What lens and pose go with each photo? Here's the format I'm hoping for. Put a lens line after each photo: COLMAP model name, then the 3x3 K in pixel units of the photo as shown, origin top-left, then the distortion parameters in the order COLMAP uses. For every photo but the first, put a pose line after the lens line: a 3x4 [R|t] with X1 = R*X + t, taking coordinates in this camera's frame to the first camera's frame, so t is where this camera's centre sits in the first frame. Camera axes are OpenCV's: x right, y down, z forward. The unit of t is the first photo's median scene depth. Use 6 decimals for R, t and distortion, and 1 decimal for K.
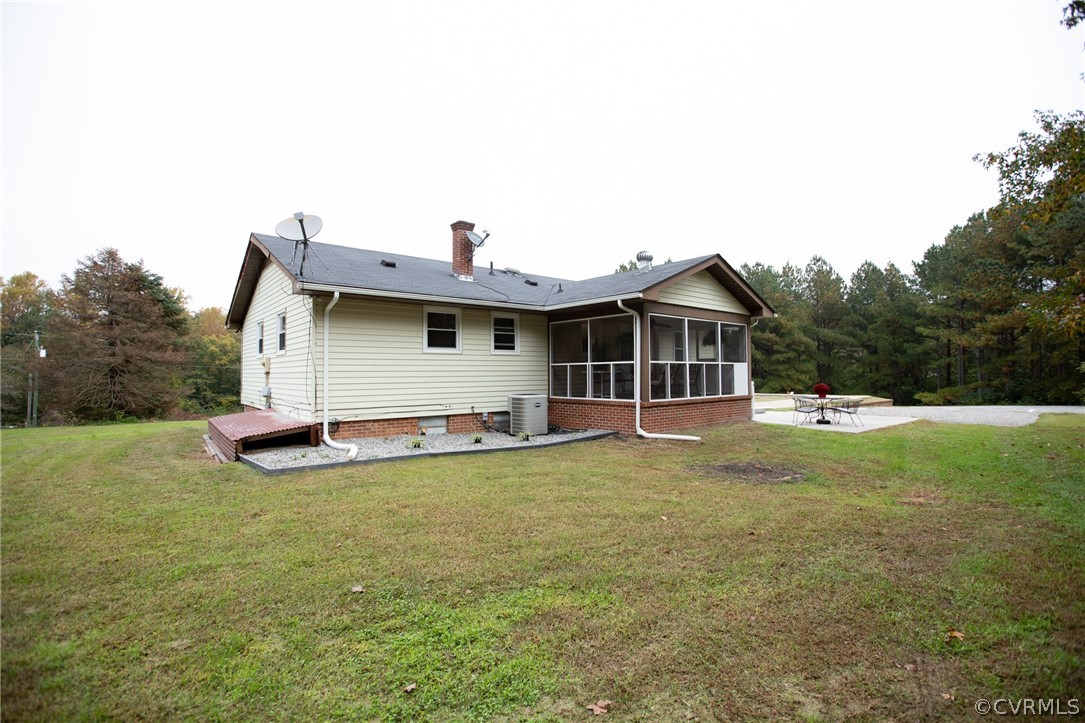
lens RADIAL K [[495.3, 0, 544.7], [0, 495.3, 361.1], [0, 0, 1]] dist [-0.051355, 0.016462]
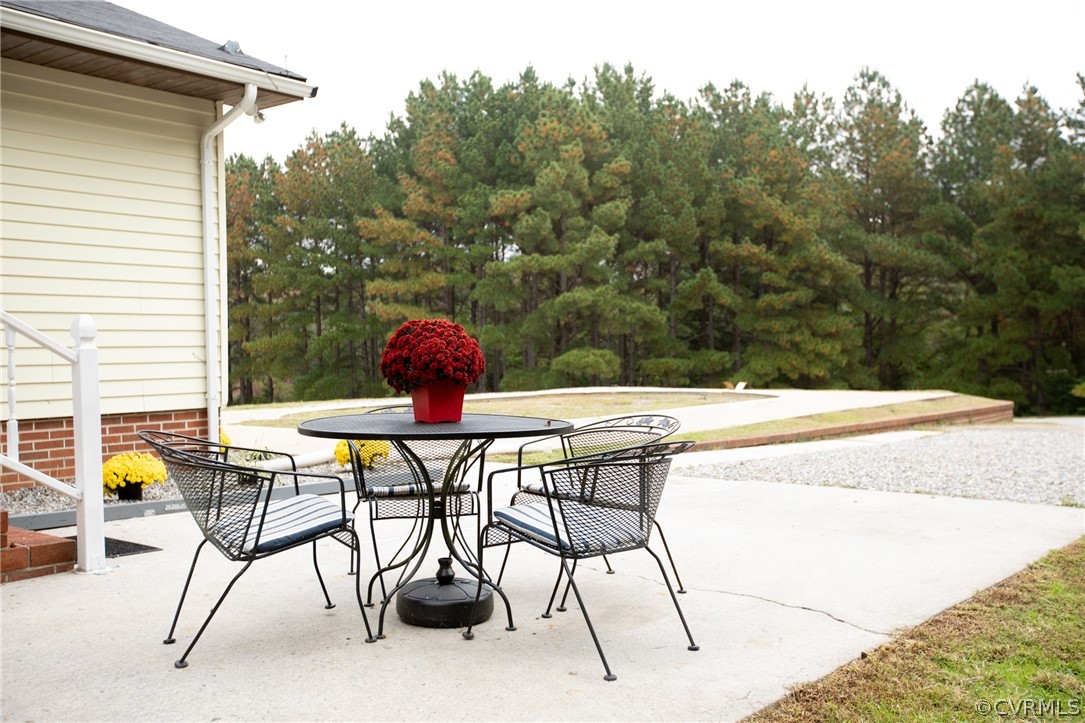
lens RADIAL K [[1020.2, 0, 545.0], [0, 1020.2, 357.4], [0, 0, 1]] dist [0.051931, 0.000000]
pose [[0.983913, -0.007973, 0.178470, 0.116952], [0.001879, 0.999410, 0.034292, 0.009498], [-0.178638, -0.033405, 0.983348, 0.151878]]
